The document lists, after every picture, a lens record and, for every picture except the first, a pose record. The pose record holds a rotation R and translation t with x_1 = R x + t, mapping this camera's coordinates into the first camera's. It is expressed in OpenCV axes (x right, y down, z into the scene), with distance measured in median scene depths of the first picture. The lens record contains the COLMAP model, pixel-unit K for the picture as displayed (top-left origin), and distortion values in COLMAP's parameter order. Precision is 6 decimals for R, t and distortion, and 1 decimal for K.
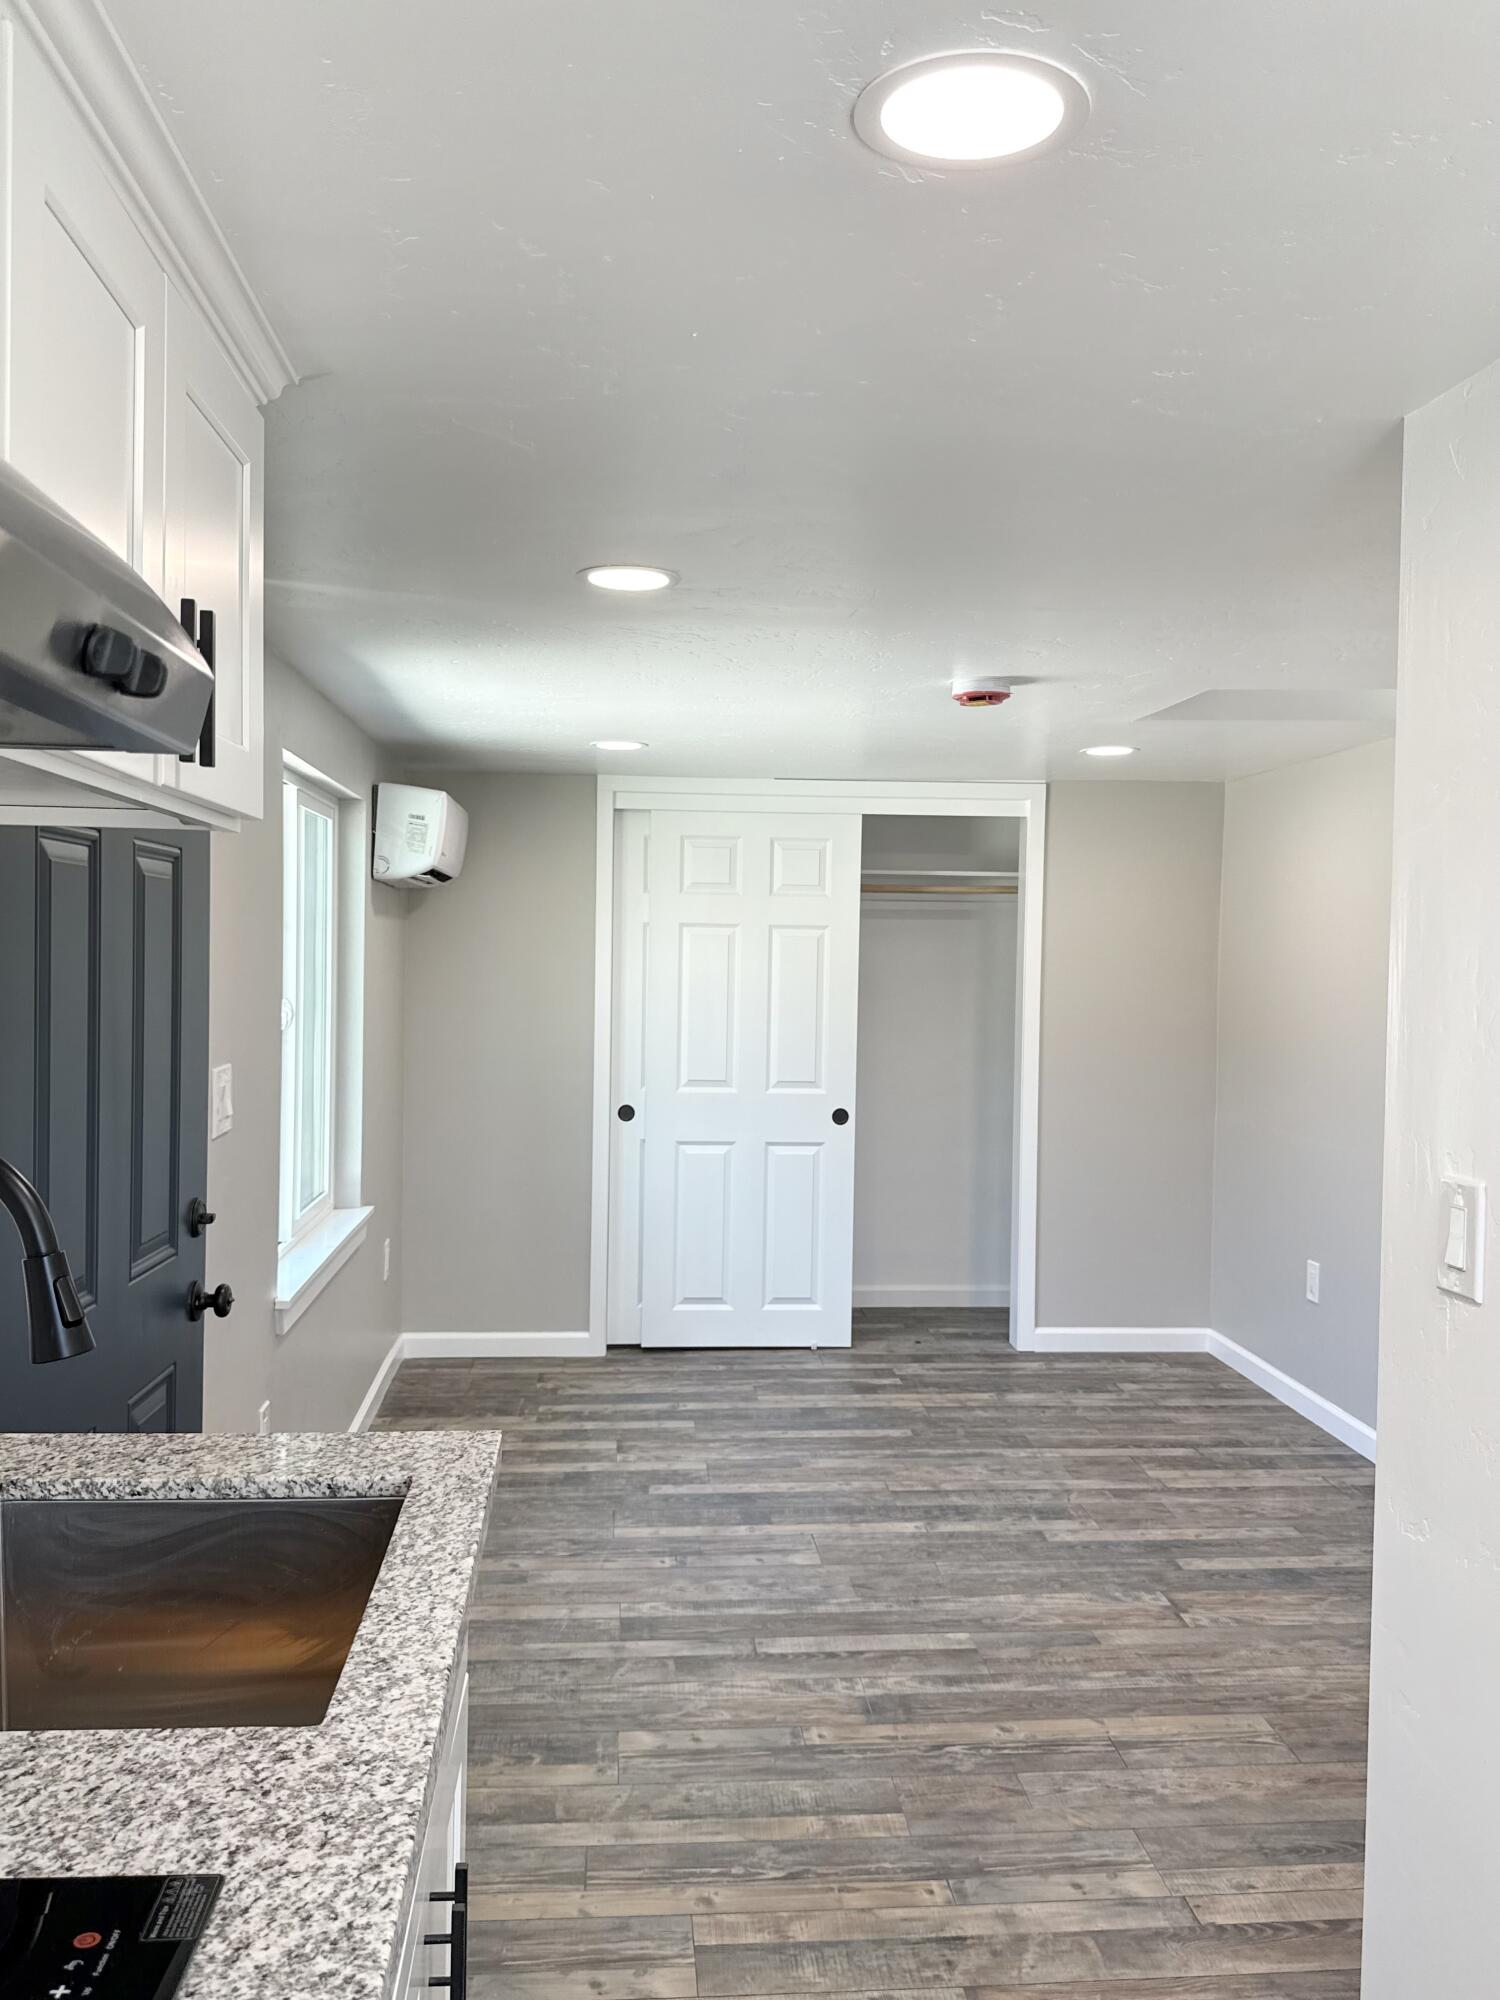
lens RADIAL K [[1599.1, 0, 735.5], [0, 1599.1, 1002.1], [0, 0, 1]] dist [0.140387, -0.262865]
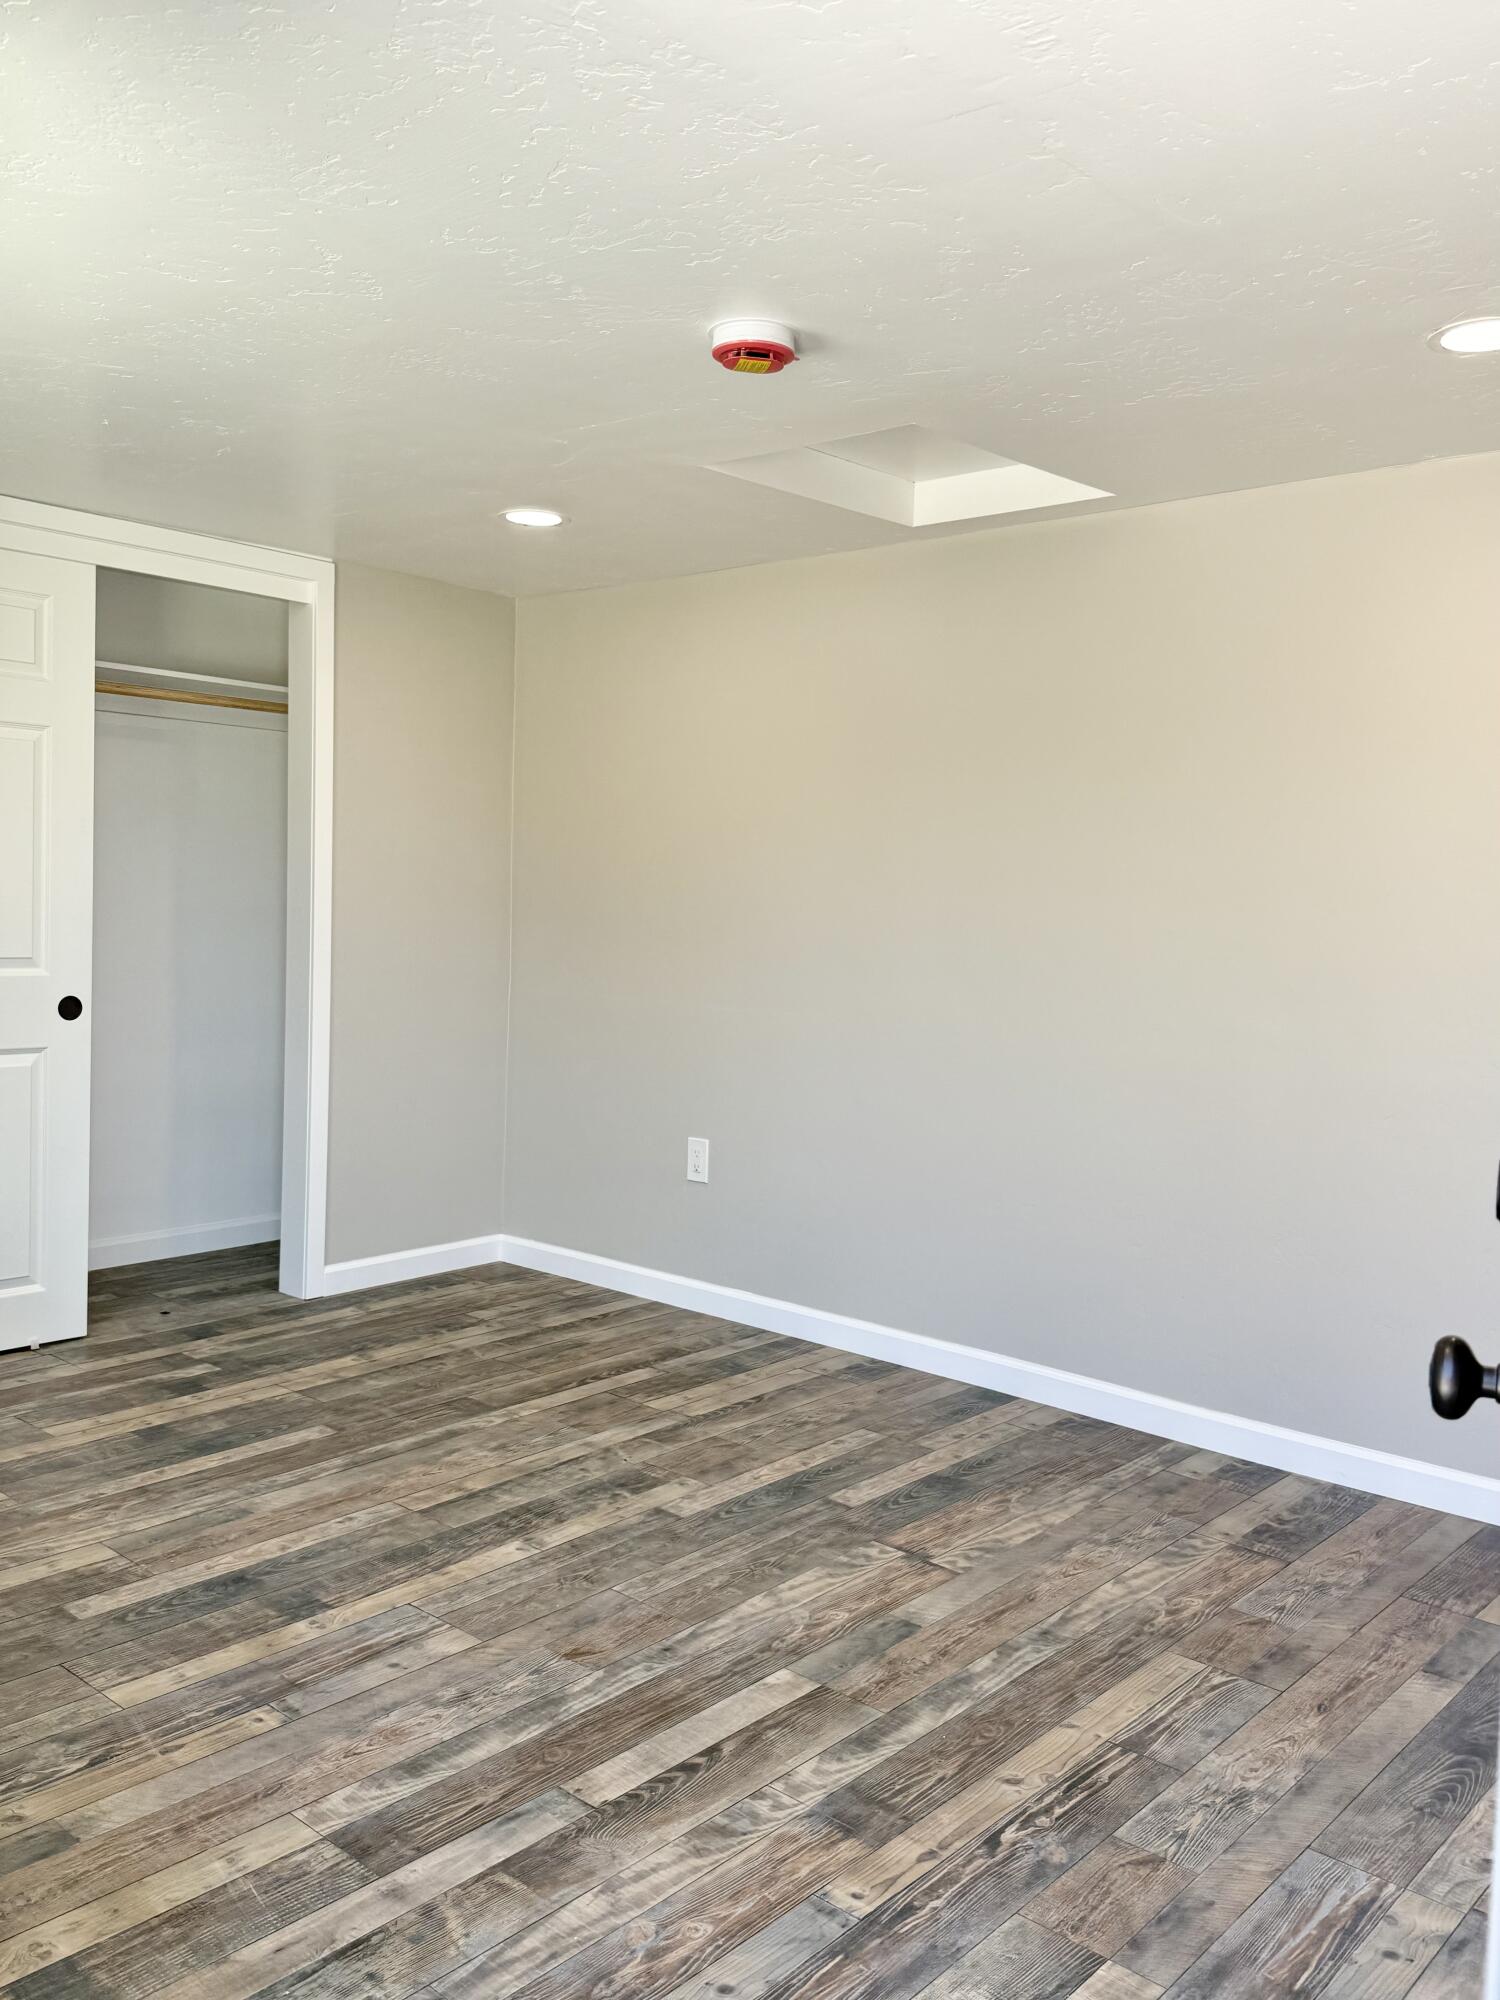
lens RADIAL K [[1633.4, 0, 751.4], [0, 1633.4, 993.4], [0, 0, 1]] dist [0.150787, -0.275950]
pose [[0.725941, -0.037923, 0.686711, -0.296964], [0.003896, 0.998689, 0.051033, 0.042232], [-0.687746, -0.034372, 0.725137, 0.398556]]
